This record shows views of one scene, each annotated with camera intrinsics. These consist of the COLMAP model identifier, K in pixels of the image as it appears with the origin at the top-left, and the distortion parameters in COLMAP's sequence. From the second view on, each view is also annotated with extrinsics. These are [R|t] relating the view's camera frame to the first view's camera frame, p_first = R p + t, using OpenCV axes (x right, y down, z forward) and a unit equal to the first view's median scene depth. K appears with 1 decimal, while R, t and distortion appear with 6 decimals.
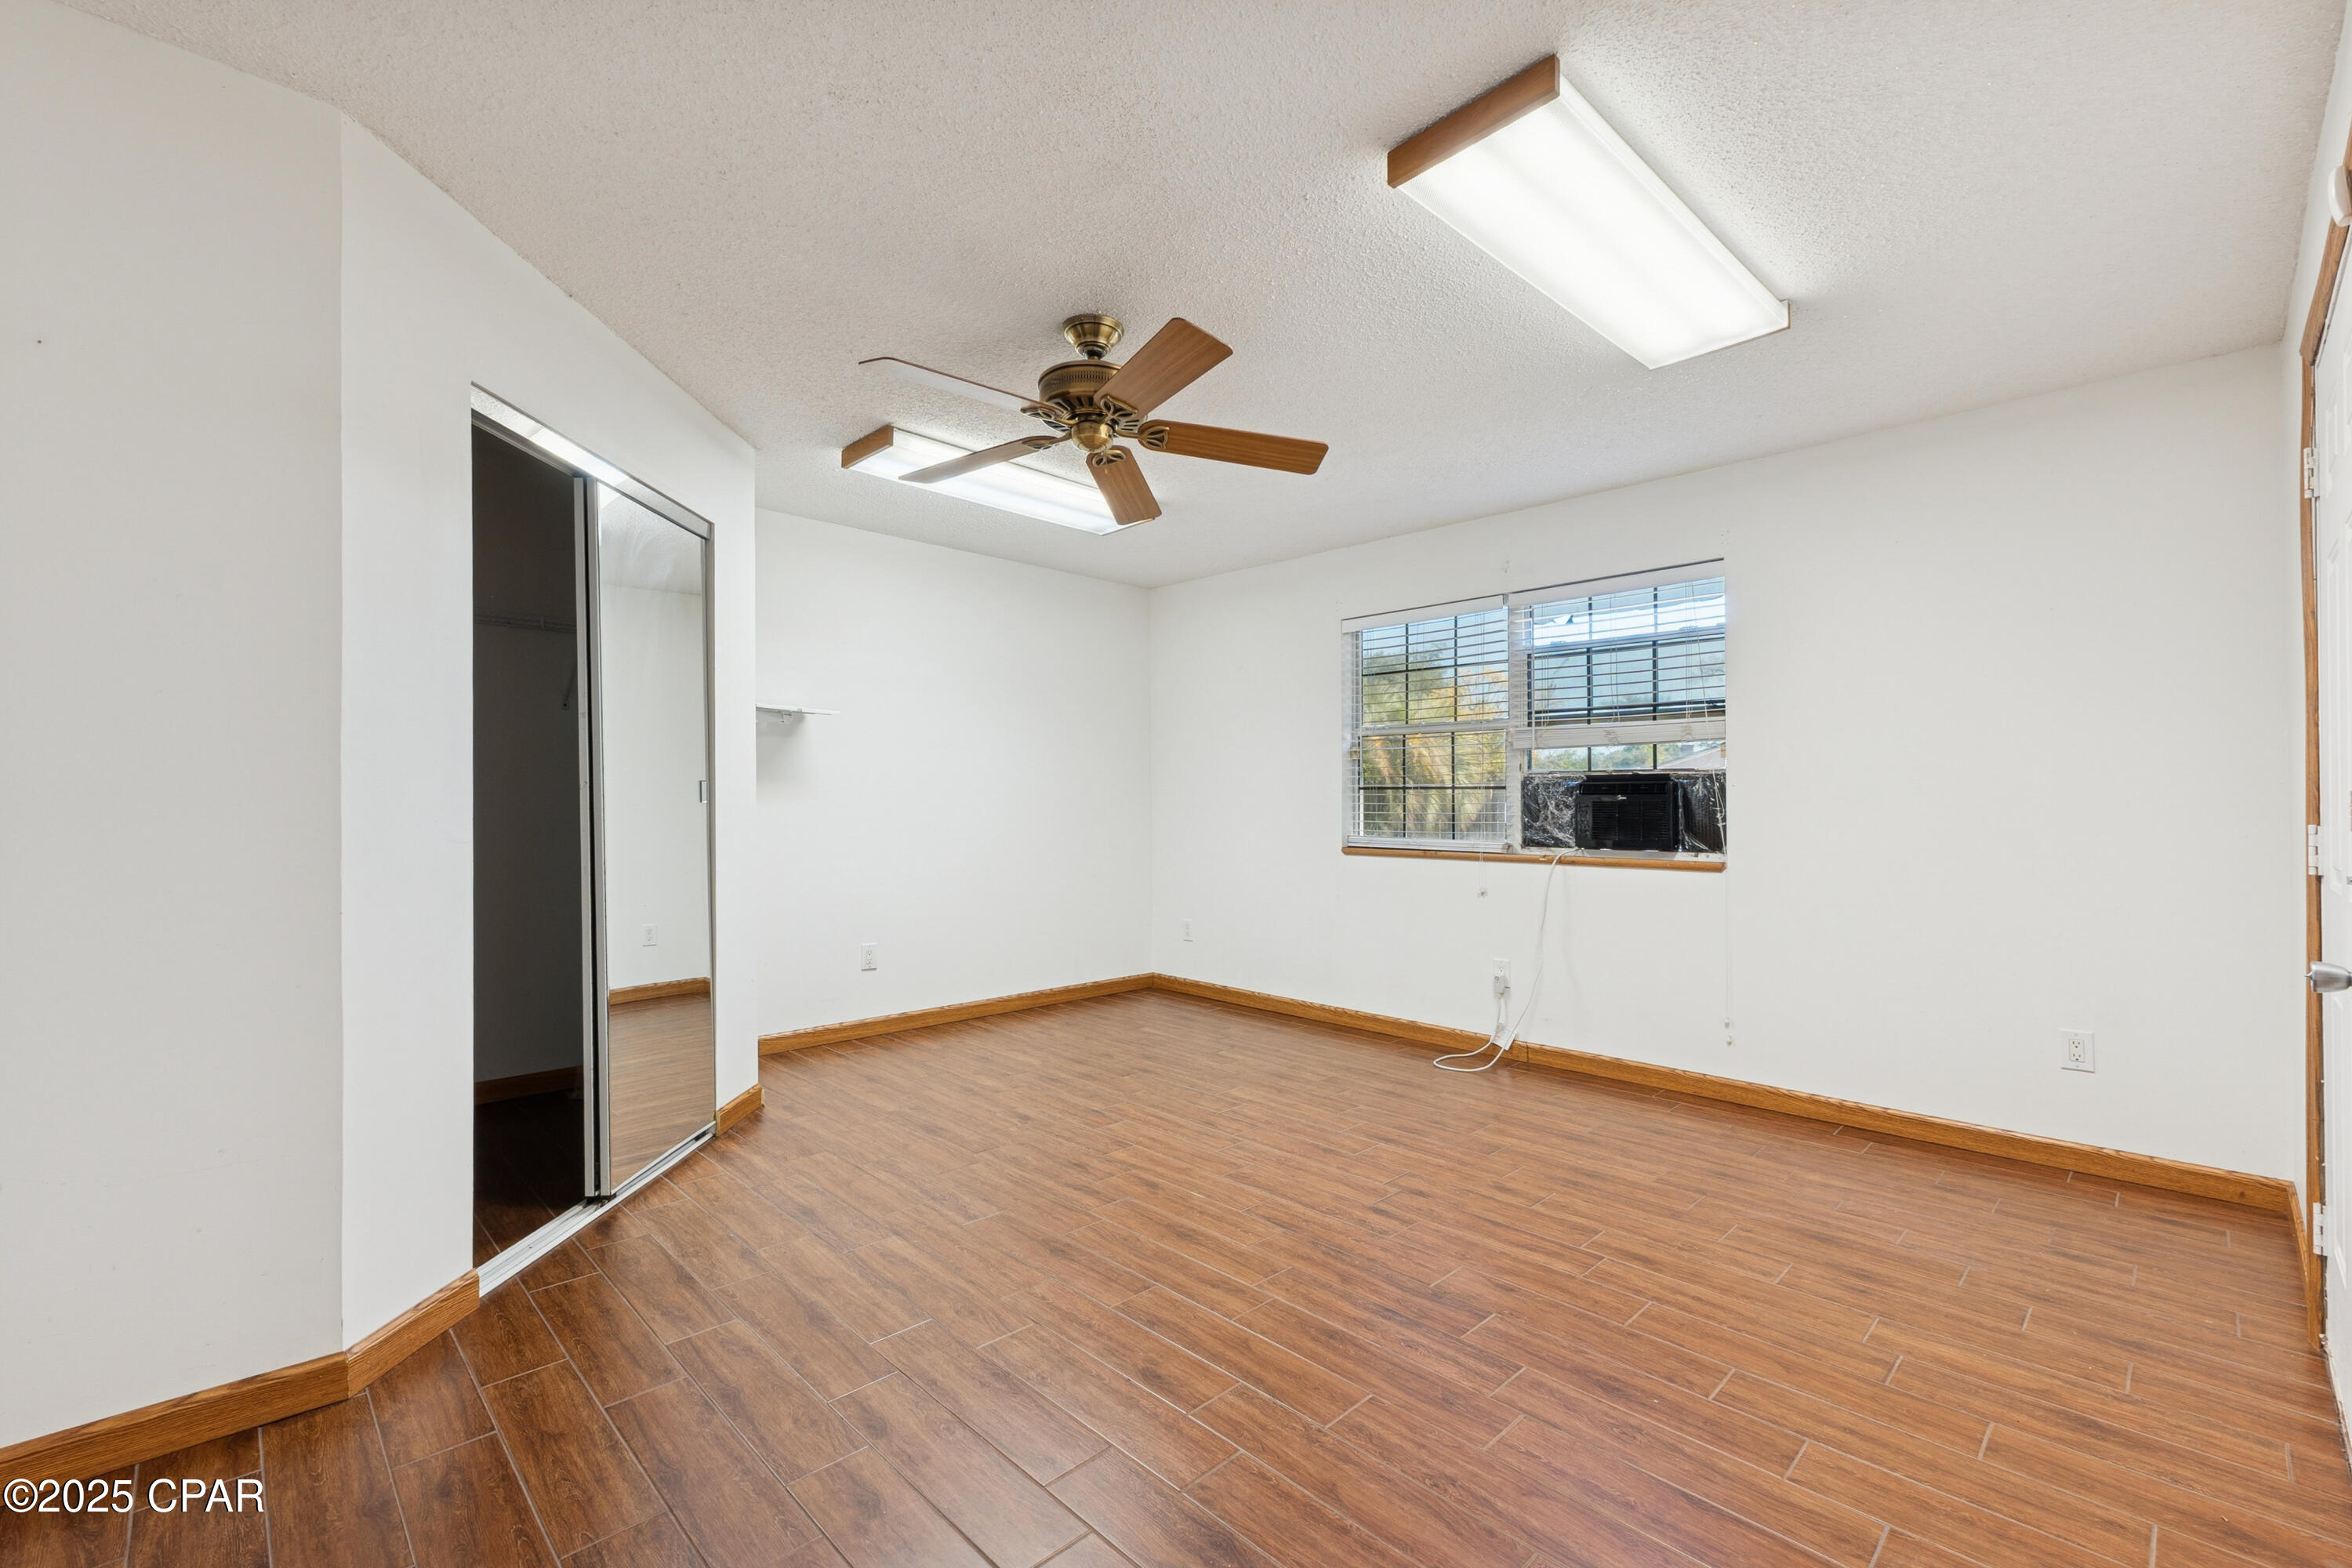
lens RADIAL K [[997.9, 0, 1176.9], [0, 997.9, 789.3], [0, 0, 1]] dist [0.004301, -0.000835]
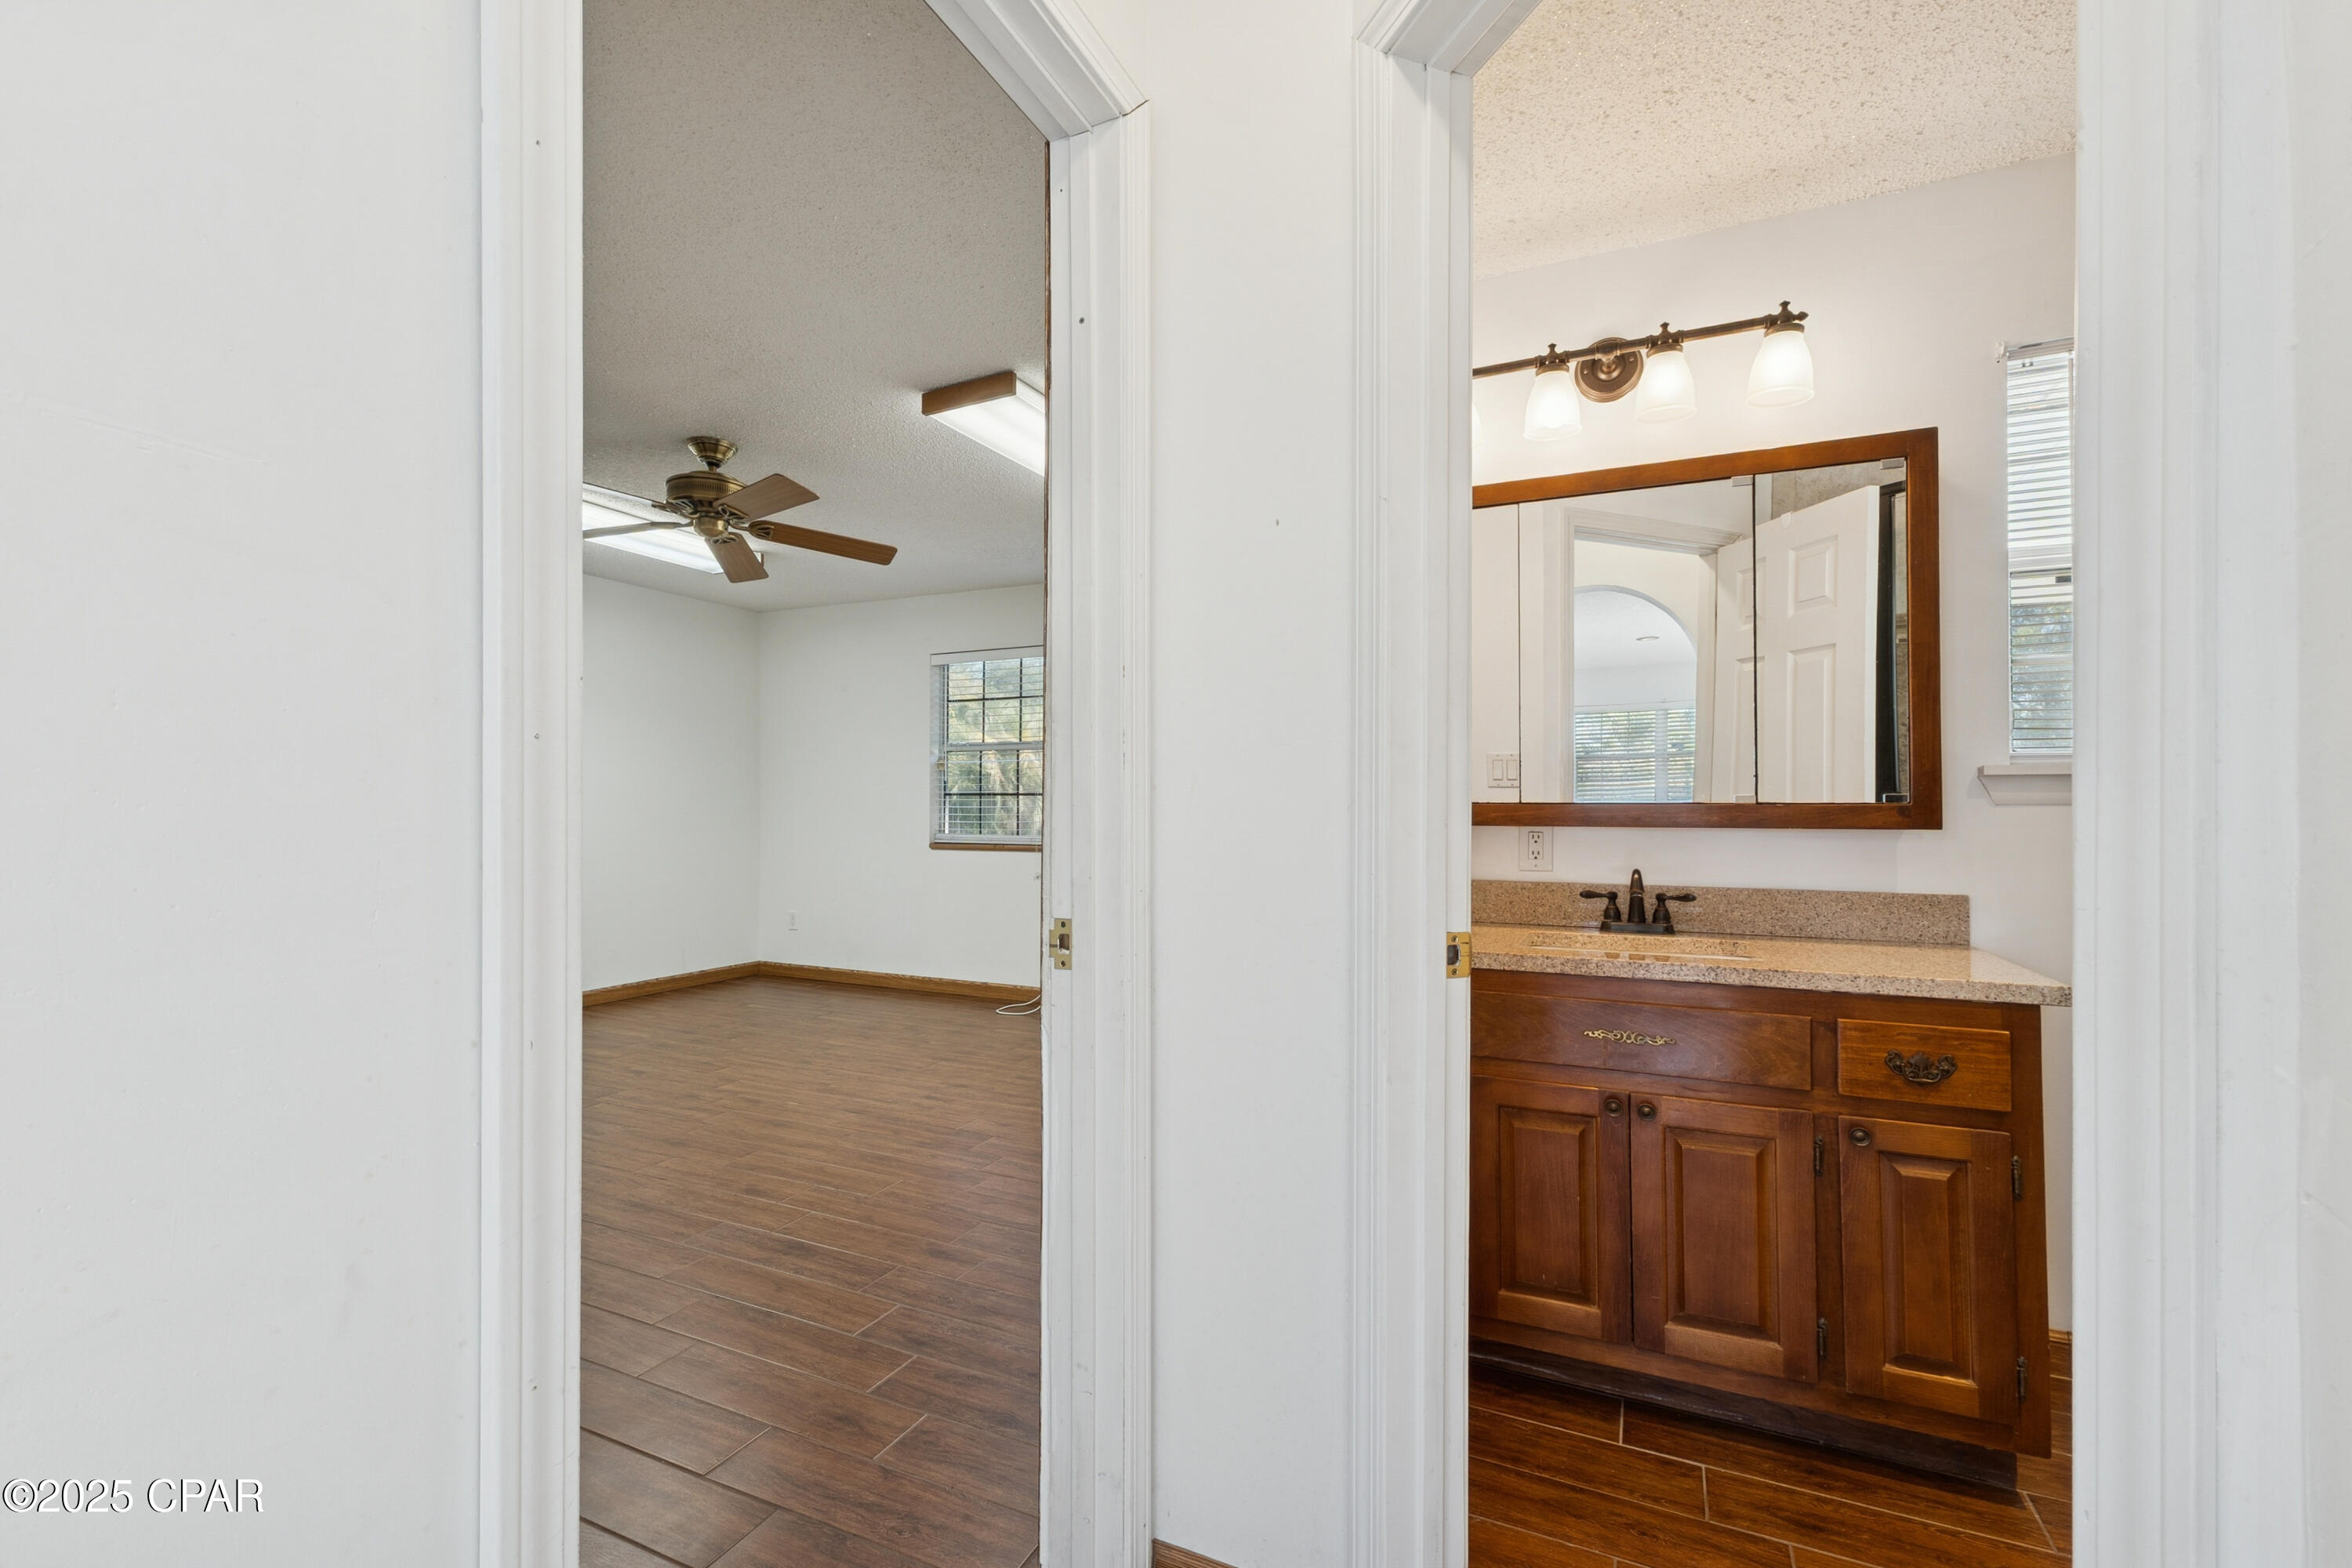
lens RADIAL K [[997.9, 0, 1166.4], [0, 997.9, 779.7], [0, 0, 1]] dist [0.004301, -0.000835]
pose [[0.935953, 0.008837, 0.352015, 0.016098], [-0.003563, 0.999872, -0.015625, -0.001907], [-0.352108, 0.013370, 0.935864, -0.432271]]
